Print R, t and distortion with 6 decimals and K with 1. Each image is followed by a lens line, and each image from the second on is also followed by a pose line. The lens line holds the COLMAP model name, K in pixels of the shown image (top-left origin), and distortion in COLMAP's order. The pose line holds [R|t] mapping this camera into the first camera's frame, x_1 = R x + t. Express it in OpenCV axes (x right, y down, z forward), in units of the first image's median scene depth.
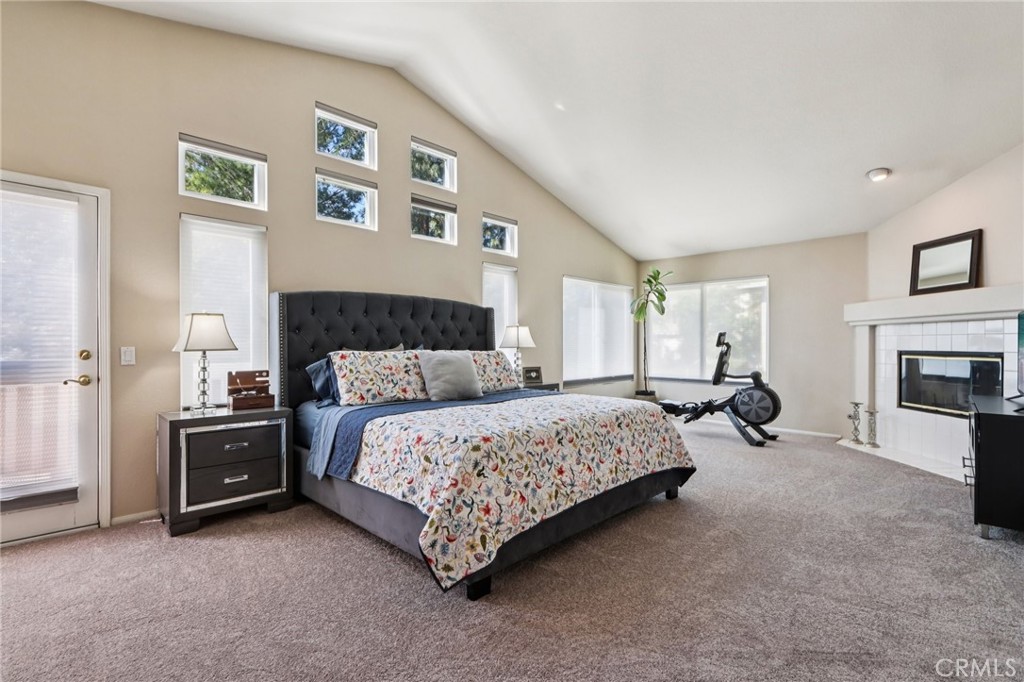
lens RADIAL K [[470.5, 0, 509.0], [0, 470.5, 342.4], [0, 0, 1]] dist [0.002293, 0.000385]
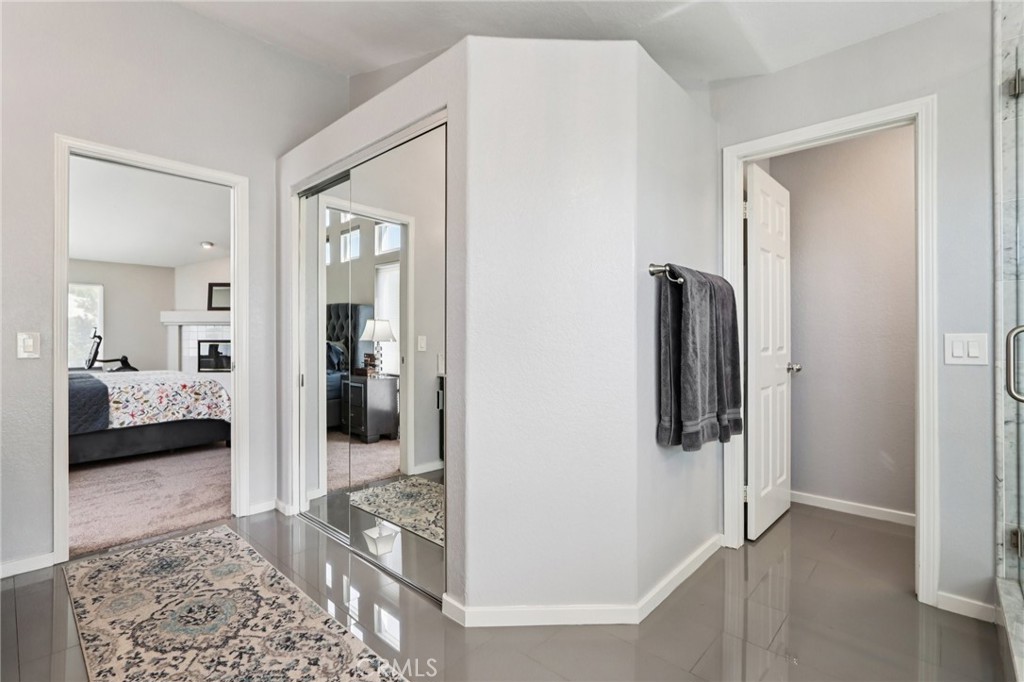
lens RADIAL K [[474.0, 0, 509.1], [0, 474.0, 338.7], [0, 0, 1]] dist [-0.012887, 0.000777]
pose [[-0.037298, -0.005060, 0.999291, -2.499592], [0.001715, 0.999985, 0.005127, 0.012349], [-0.999303, 0.001905, -0.037288, -0.260657]]
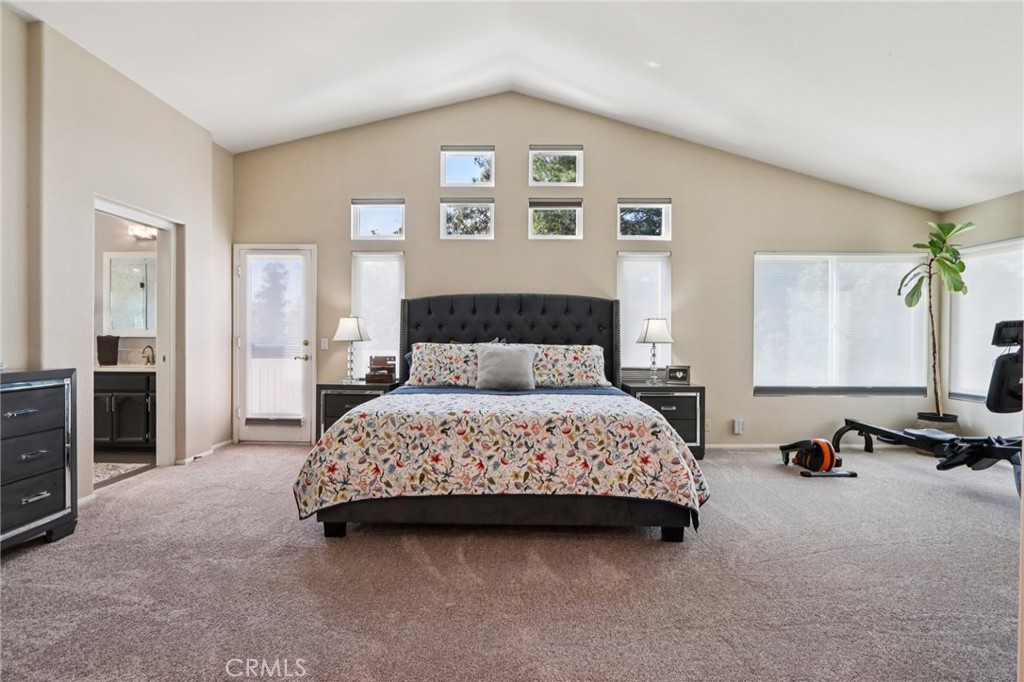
lens RADIAL K [[474.0, 0, 509.1], [0, 474.0, 338.7], [0, 0, 1]] dist [-0.012887, 0.000777]
pose [[0.691360, 0.004936, -0.722493, 0.691377], [-0.003640, 0.999988, 0.003349, 0.001726], [0.722501, 0.000314, 0.691370, 0.272271]]
